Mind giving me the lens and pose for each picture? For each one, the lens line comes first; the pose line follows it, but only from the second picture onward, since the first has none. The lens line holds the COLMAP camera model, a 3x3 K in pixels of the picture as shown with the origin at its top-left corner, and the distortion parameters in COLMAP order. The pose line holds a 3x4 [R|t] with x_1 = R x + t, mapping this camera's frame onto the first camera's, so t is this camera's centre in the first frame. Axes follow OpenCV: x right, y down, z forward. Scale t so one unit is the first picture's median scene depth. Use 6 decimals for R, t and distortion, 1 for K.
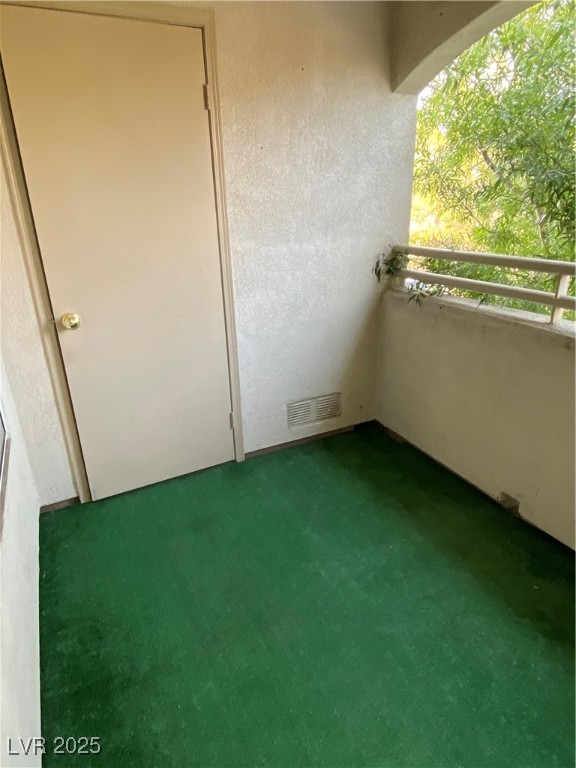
lens RADIAL K [[487.2, 0, 288.0], [0, 487.2, 384.0], [0, 0, 1]] dist [0.000490, 0.000068]
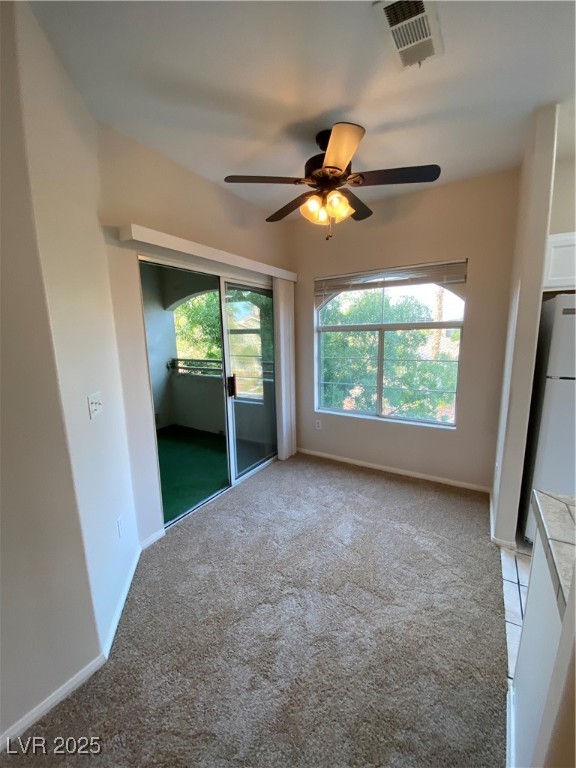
lens RADIAL K [[310.2, 0, 285.9], [0, 310.2, 387.5], [0, 0, 1]] dist [0.023116, -0.021038]
pose [[0.842094, -0.091879, 0.531447, -0.200304], [0.208297, 0.964331, -0.163334, 0.307082], [-0.497484, 0.248242, 0.831196, -0.773137]]
